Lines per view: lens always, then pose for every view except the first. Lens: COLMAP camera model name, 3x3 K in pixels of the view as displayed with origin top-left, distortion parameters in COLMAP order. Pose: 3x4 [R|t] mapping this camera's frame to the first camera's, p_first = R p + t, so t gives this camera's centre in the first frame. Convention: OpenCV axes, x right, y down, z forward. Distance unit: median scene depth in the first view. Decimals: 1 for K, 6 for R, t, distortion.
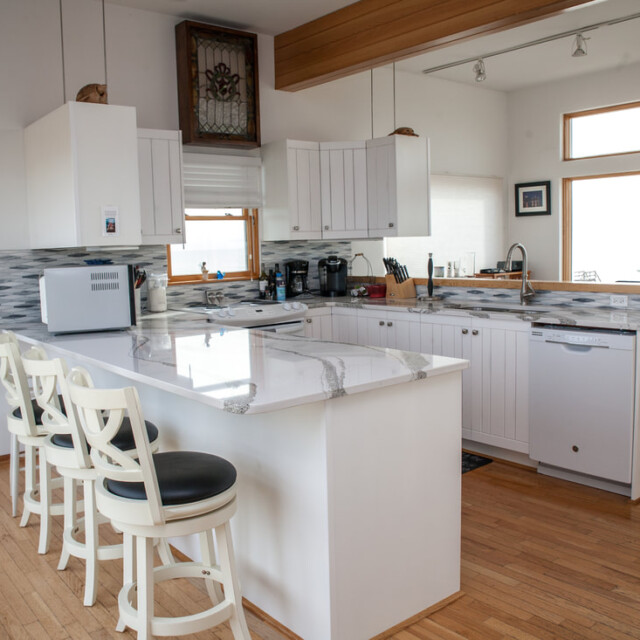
lens RADIAL K [[660.0, 0, 320.0], [0, 660.0, 320.0], [0, 0, 1]] dist [-0.149169, 0.120717]
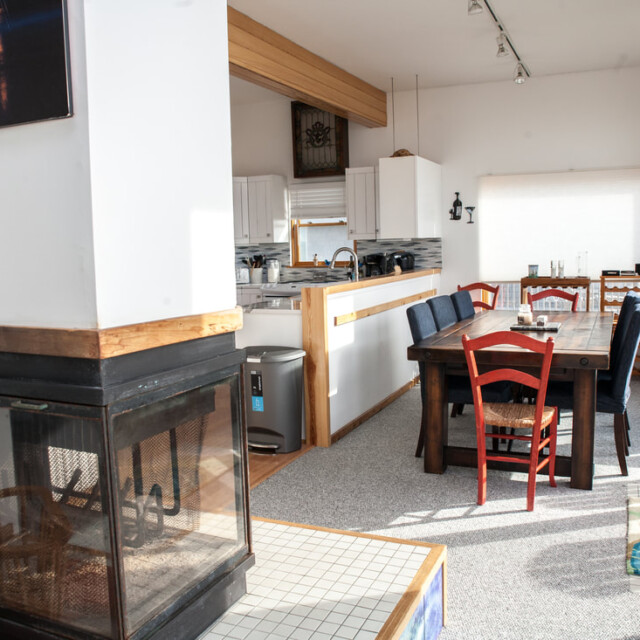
lens RADIAL K [[660.0, 0, 320.0], [0, 660.0, 320.0], [0, 0, 1]] dist [-0.149169, 0.120717]
pose [[0.445895, 0.120232, -0.886973, 1.234535], [-0.088744, 0.991993, 0.089854, -0.075717], [0.890675, 0.038648, 0.452995, 0.328025]]
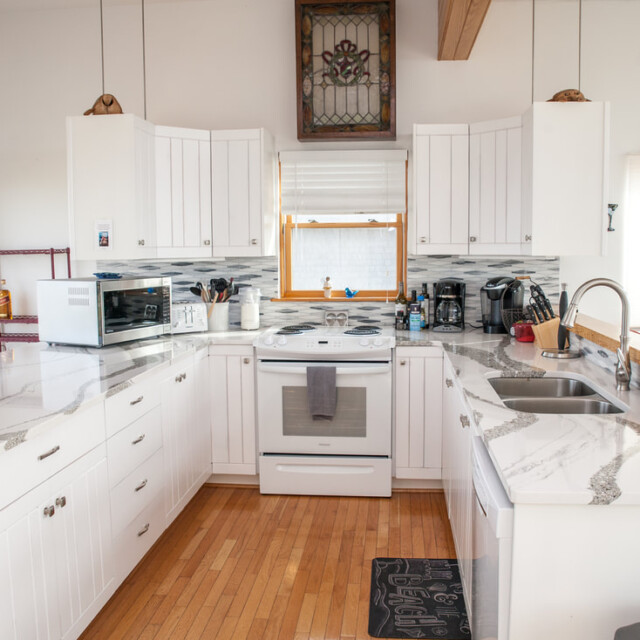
lens RADIAL K [[660.0, 0, 320.0], [0, 660.0, 320.0], [0, 0, 1]] dist [-0.149169, 0.120717]
pose [[0.708965, 0.099979, -0.698121, 0.434618], [-0.094077, 0.994461, 0.046880, -0.073422], [0.698940, 0.032441, 0.714444, 0.387469]]
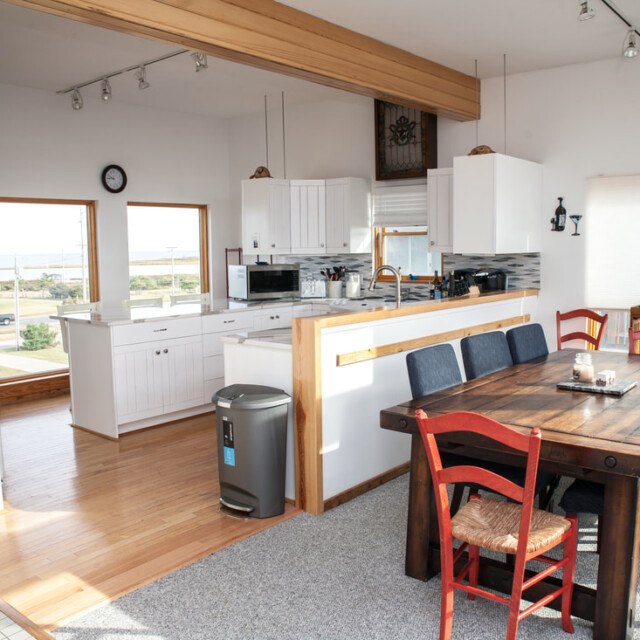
lens RADIAL K [[660.0, 0, 320.0], [0, 660.0, 320.0], [0, 0, 1]] dist [-0.149169, 0.120717]
pose [[0.191185, 0.134977, -0.972229, 1.139601], [-0.105784, 0.987564, 0.116304, -0.122838], [0.975837, 0.080611, 0.203086, 0.591146]]
